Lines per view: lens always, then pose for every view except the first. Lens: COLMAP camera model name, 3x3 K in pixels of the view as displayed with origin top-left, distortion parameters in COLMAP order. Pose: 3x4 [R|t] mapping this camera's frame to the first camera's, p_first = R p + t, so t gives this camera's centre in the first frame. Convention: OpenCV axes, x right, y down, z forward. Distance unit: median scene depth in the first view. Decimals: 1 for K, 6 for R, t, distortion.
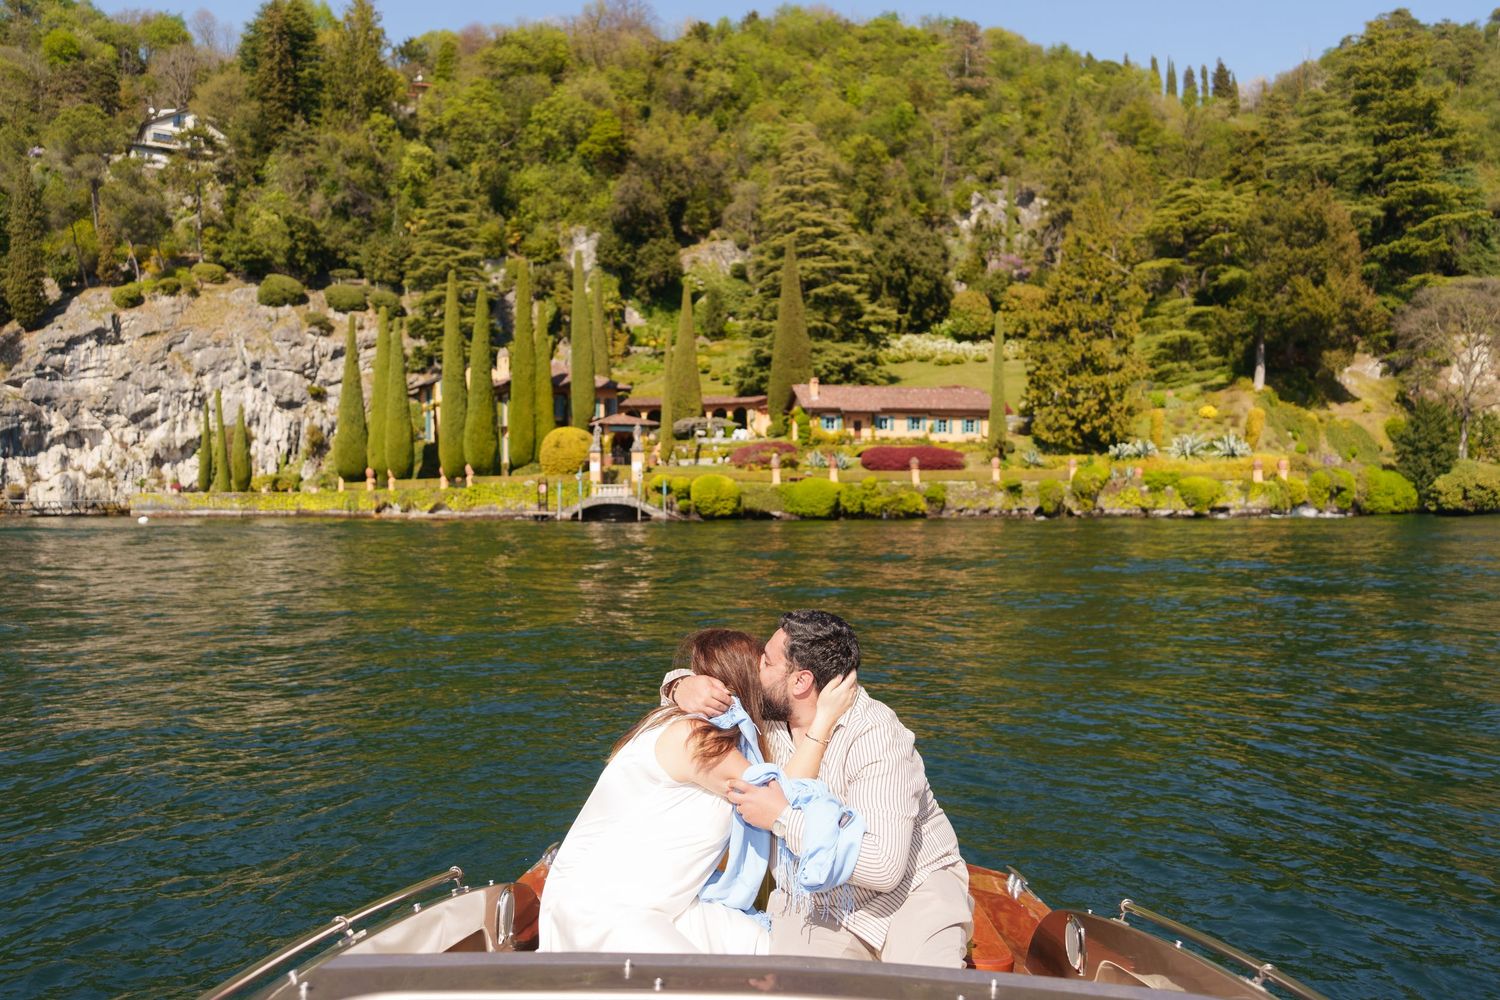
lens RADIAL K [[1158.3, 0, 761.1], [0, 1158.3, 499.1], [0, 0, 1]] dist [-0.001320, 0.004749]
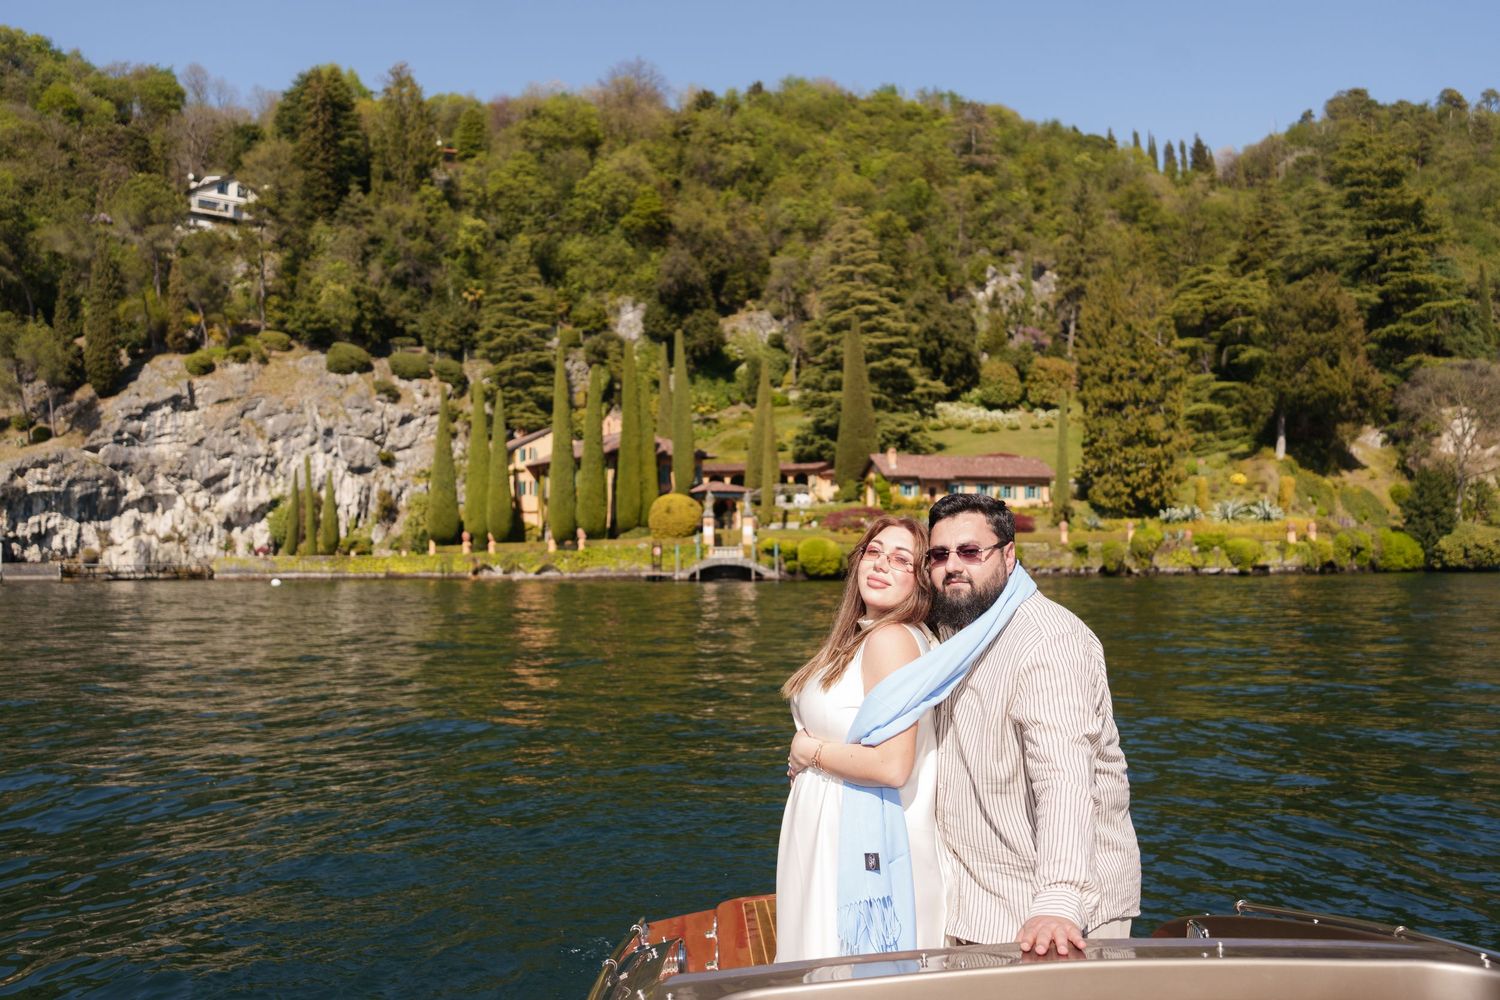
lens RADIAL K [[1274.1, 0, 757.8], [0, 1274.1, 490.4], [0, 0, 1]] dist [-0.000921, 0.002381]
pose [[0.996874, 0.000076, 0.079006, -0.147290], [0.004275, 0.998483, -0.054890, -0.000007], [-0.078890, 0.055056, 0.995362, -0.150860]]
